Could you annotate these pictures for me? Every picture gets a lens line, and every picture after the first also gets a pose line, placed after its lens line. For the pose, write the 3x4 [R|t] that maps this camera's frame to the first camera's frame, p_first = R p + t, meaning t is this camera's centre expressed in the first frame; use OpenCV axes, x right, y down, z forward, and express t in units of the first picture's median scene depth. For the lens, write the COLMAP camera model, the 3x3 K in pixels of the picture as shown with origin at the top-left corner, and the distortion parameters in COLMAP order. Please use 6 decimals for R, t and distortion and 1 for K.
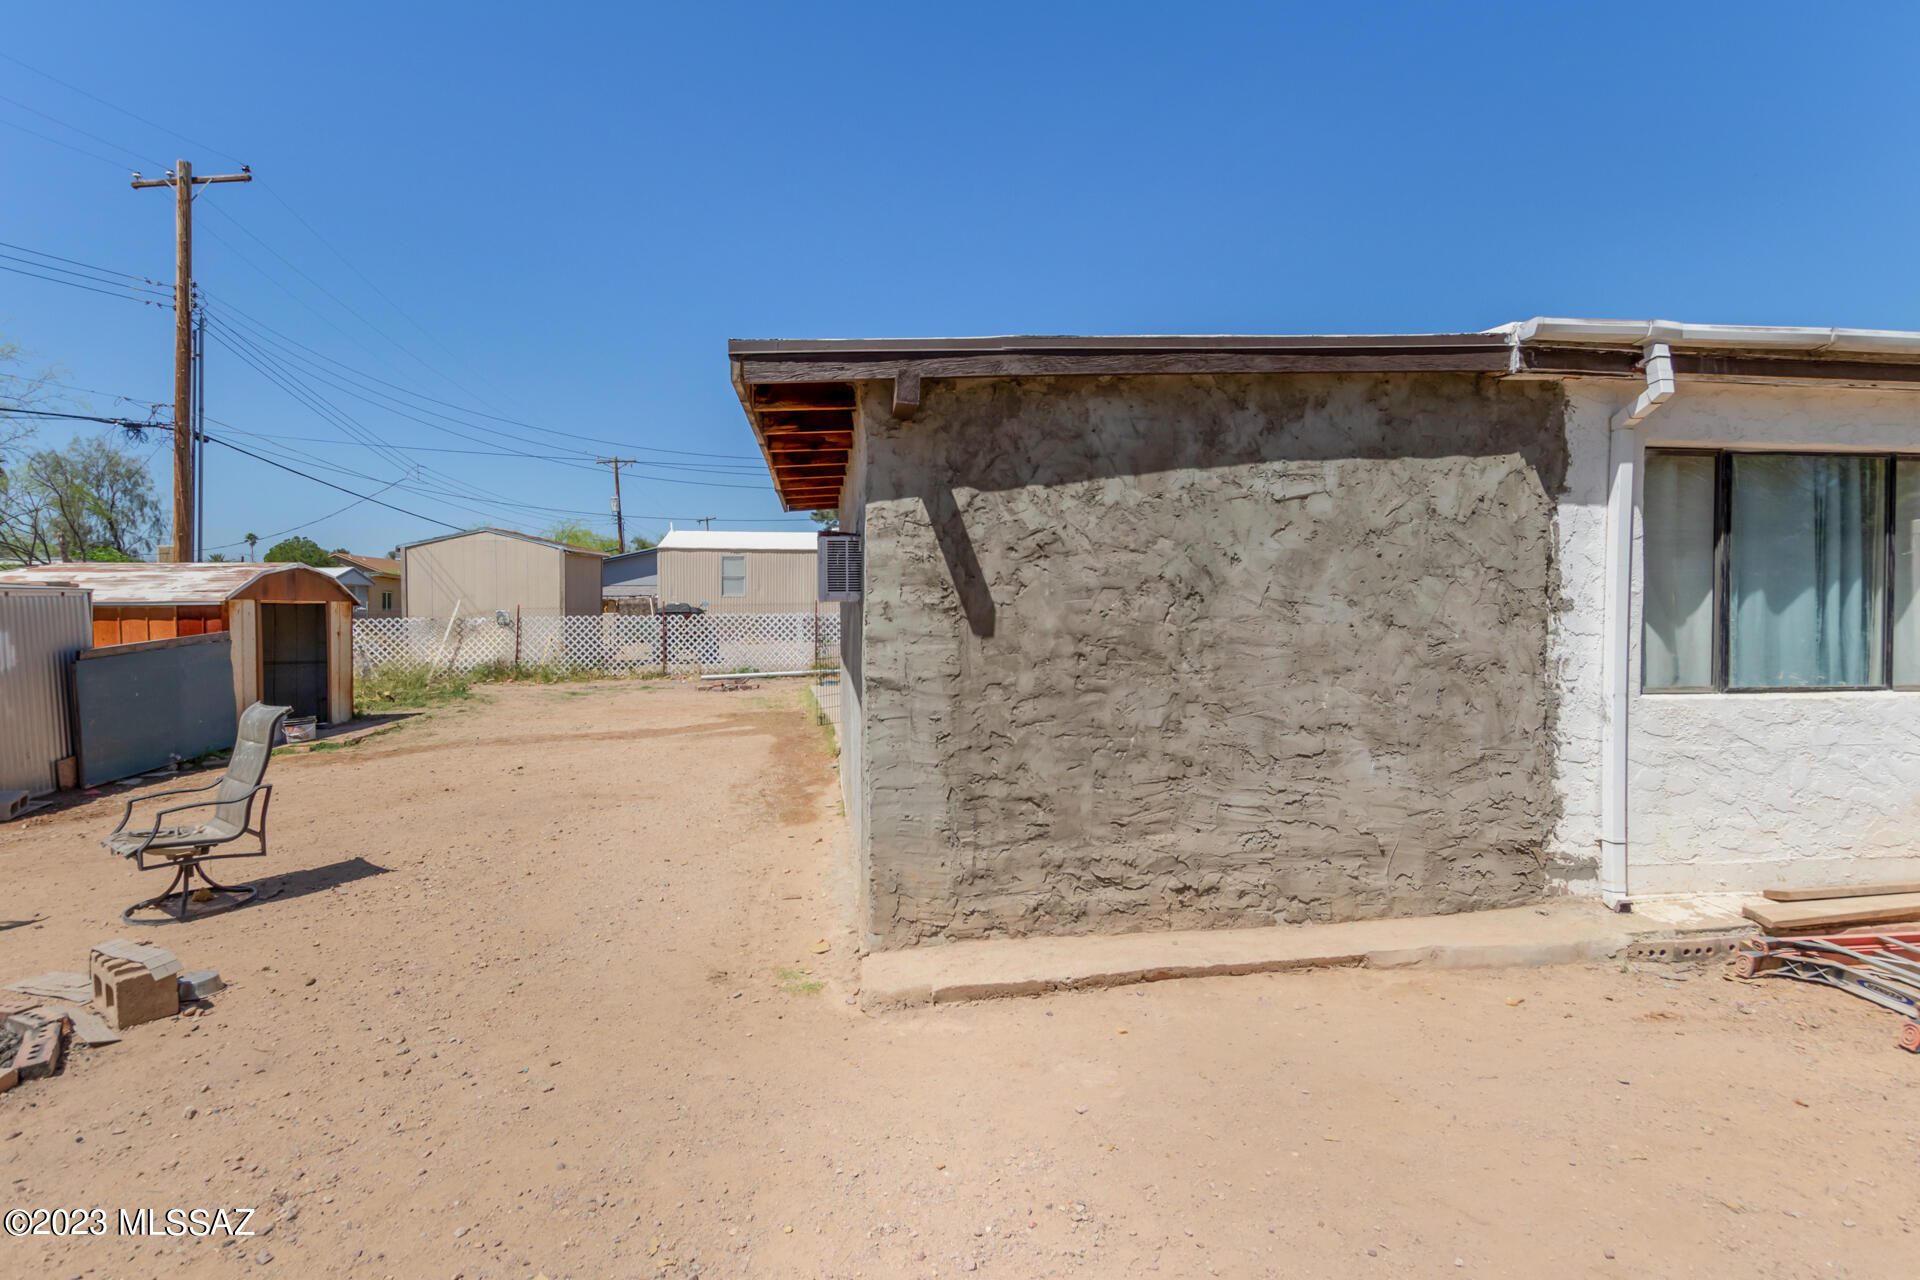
lens RADIAL K [[927.0, 0, 960.6], [0, 927.0, 625.4], [0, 0, 1]] dist [0.009982, -0.001022]
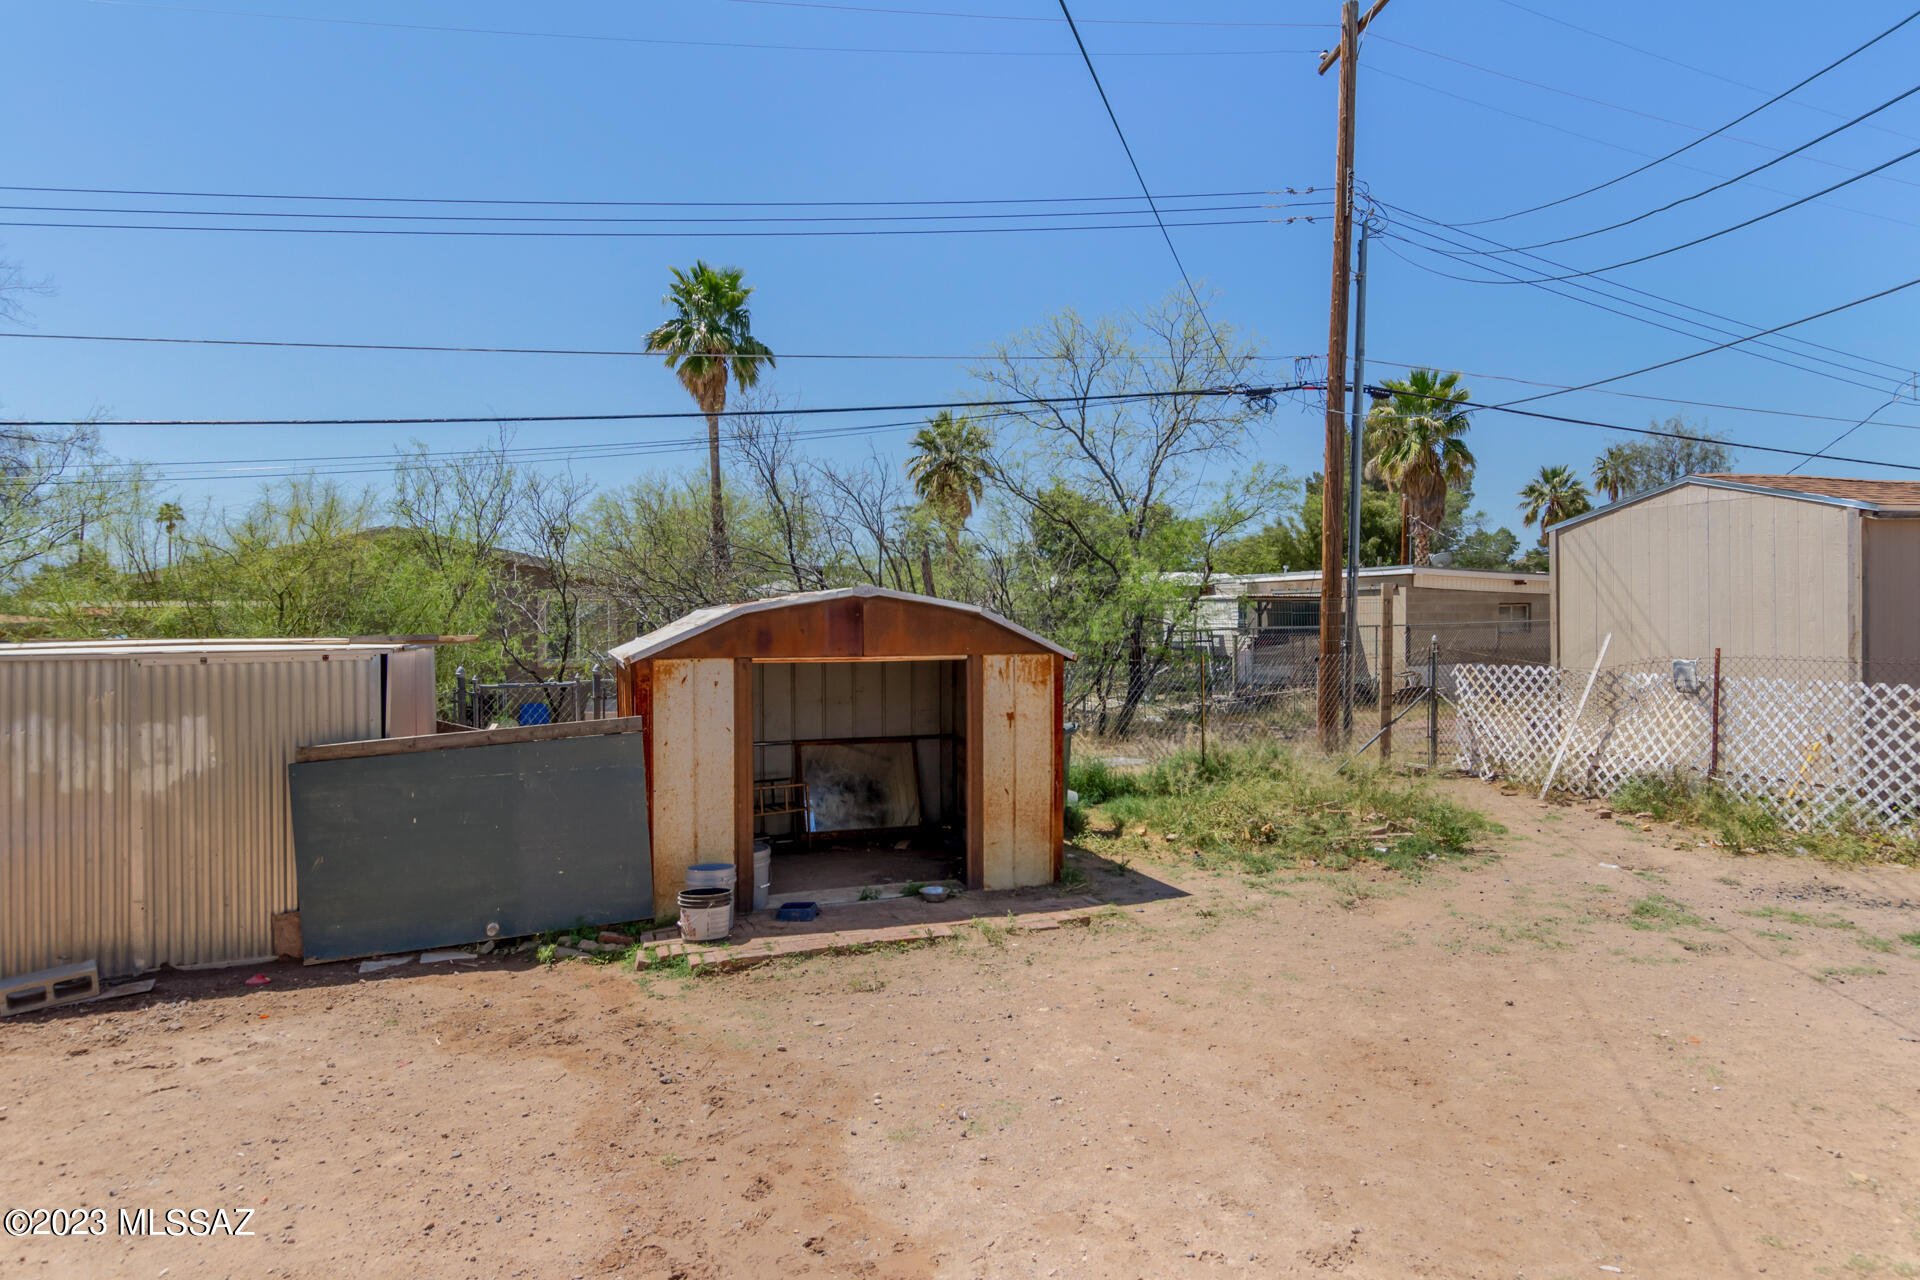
lens RADIAL K [[1140.0, 0, 962.5], [0, 1140.0, 638.3], [0, 0, 1]] dist [0.007270, 0.000867]
pose [[0.213649, 0.026407, -0.976554, -0.179302], [-0.019199, 0.999555, 0.022828, -0.153170], [0.976722, 0.013872, 0.214061, 2.625713]]
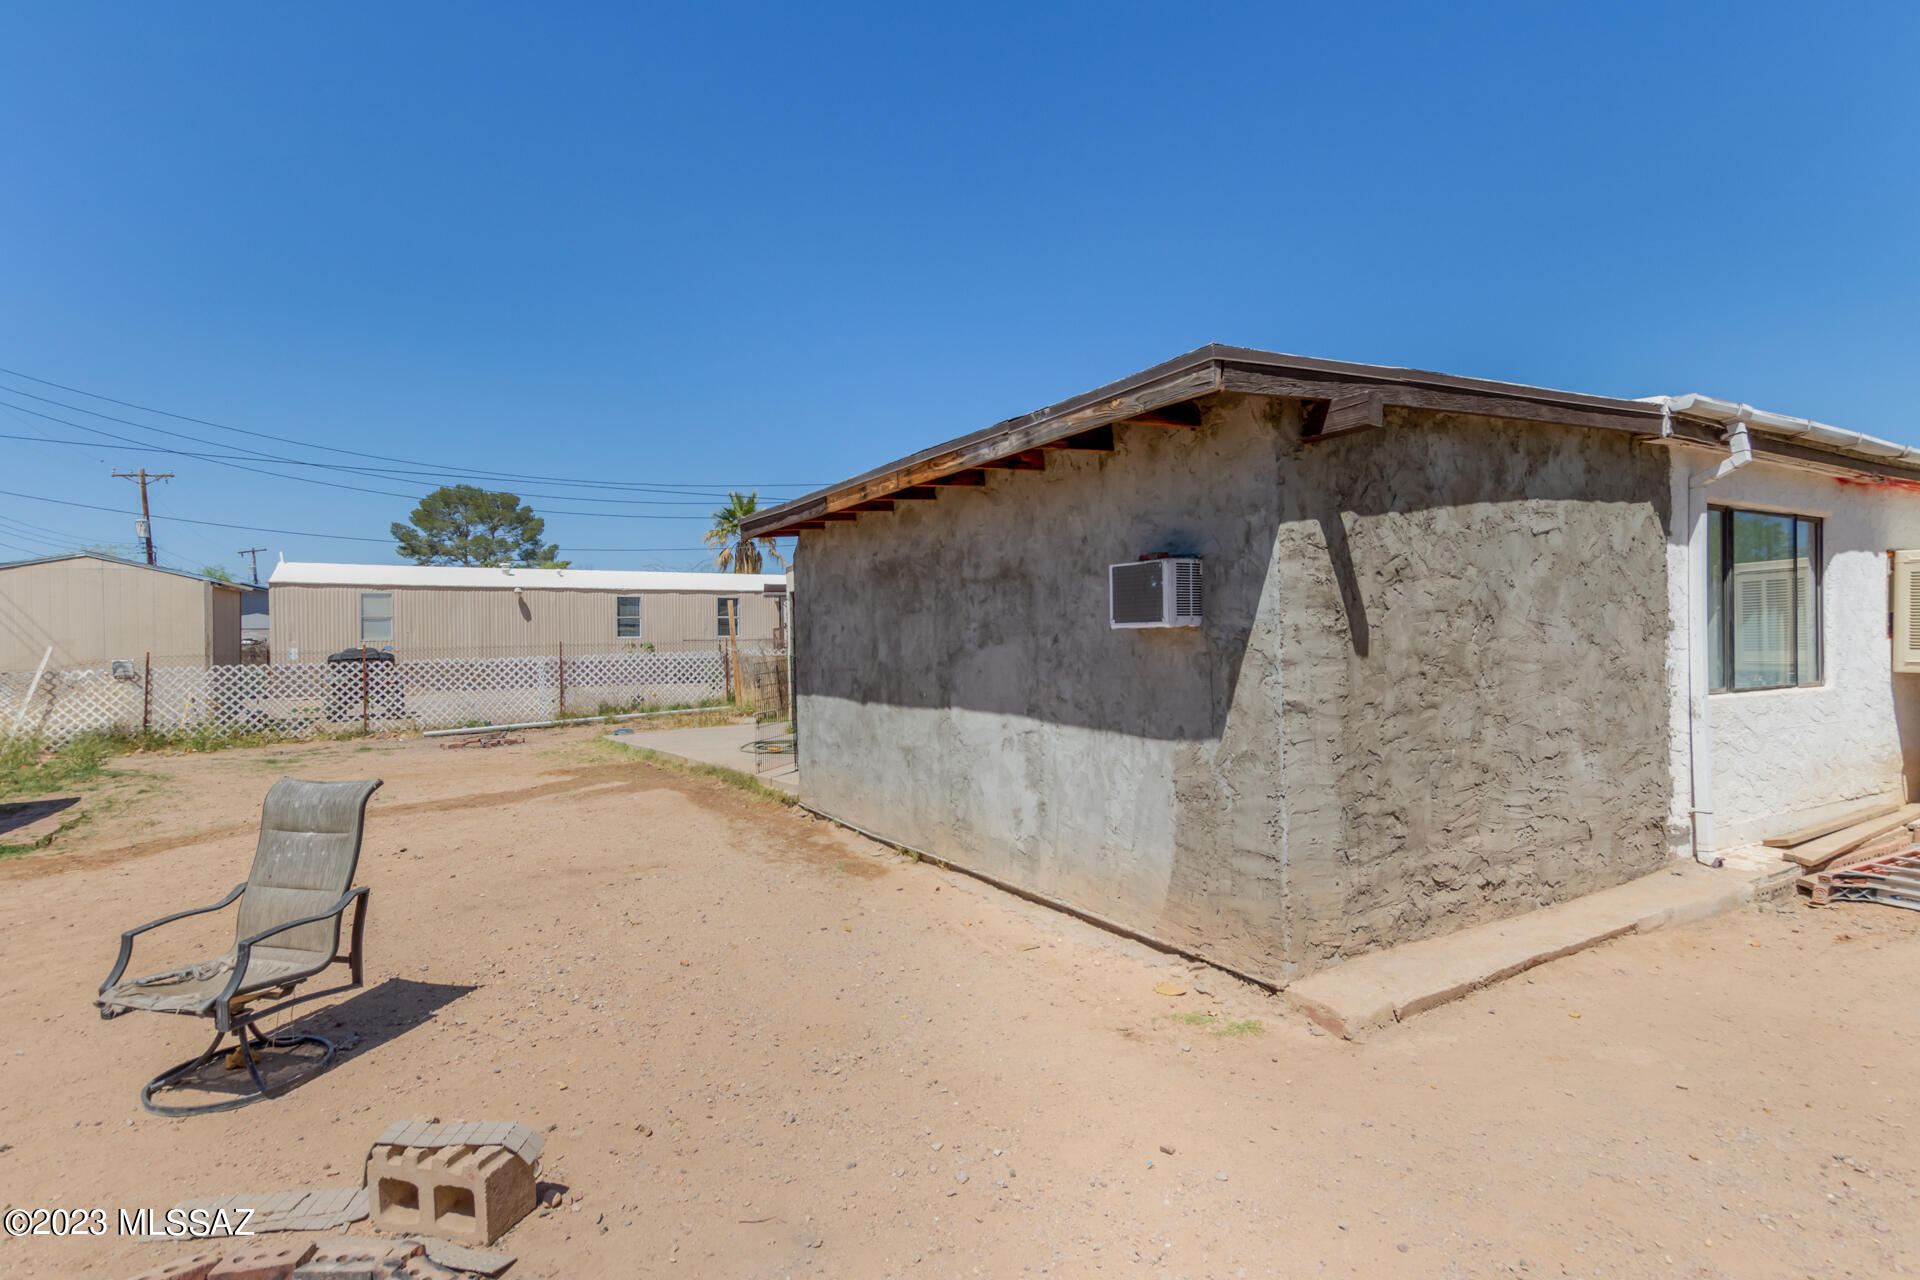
lens RADIAL K [[927.0, 0, 920.1], [0, 927.0, 654.6], [0, 0, 1]] dist [0.009982, -0.001022]
pose [[0.930473, -0.016817, 0.365975, -0.779529], [0.021958, 0.999710, -0.009891, 0.007565], [-0.365702, 0.017239, 0.930572, 0.214653]]
